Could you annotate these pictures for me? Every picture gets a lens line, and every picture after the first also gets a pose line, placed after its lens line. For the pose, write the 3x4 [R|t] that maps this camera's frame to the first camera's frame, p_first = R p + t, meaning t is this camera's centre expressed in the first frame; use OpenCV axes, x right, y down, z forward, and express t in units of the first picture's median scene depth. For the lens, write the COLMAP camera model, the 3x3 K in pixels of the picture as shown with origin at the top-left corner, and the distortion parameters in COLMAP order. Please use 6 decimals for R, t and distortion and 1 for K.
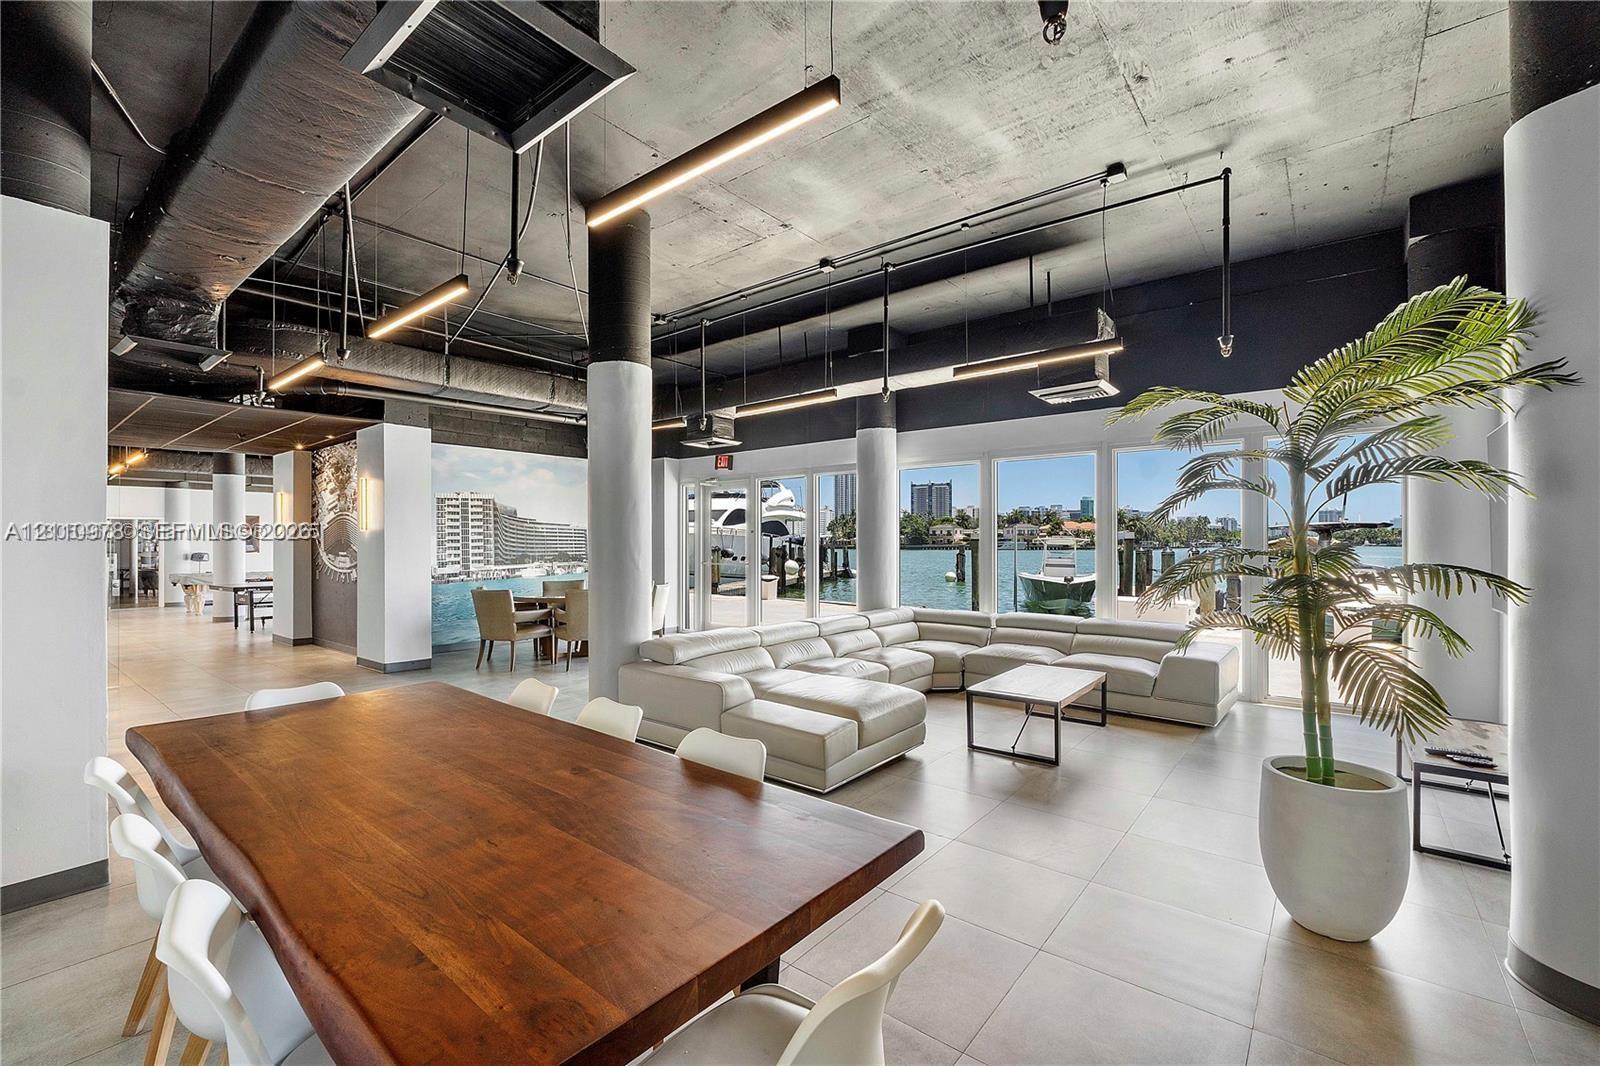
lens RADIAL K [[681.3, 0, 798.1], [0, 681.3, 538.4], [0, 0, 1]] dist [-0.021729, -0.000332]
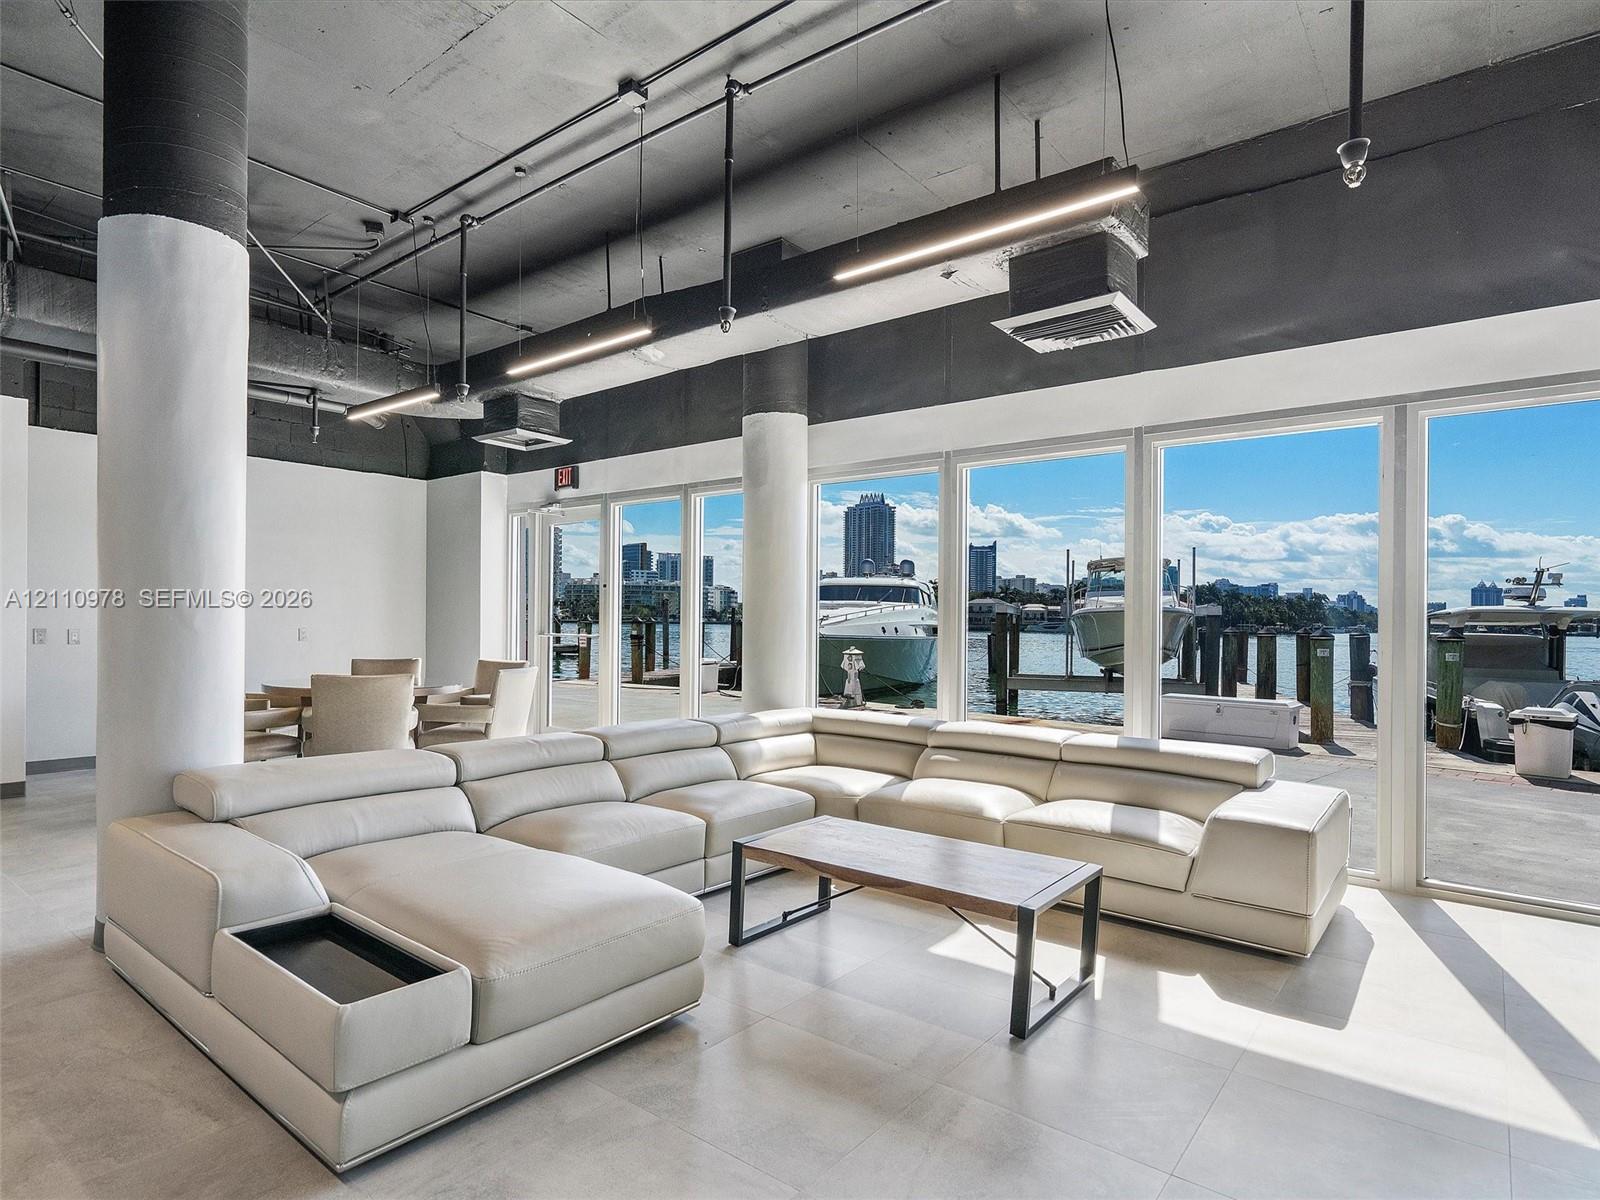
lens RADIAL K [[864.0, 0, 799.4], [0, 864.0, 608.0], [0, 0, 1]] dist [-0.000160, 0.000036]
pose [[0.999882, 0.015032, -0.003202, 0.150478], [-0.015055, 0.999860, -0.007246, 0.018740], [0.003092, 0.007293, 0.999969, 0.235715]]
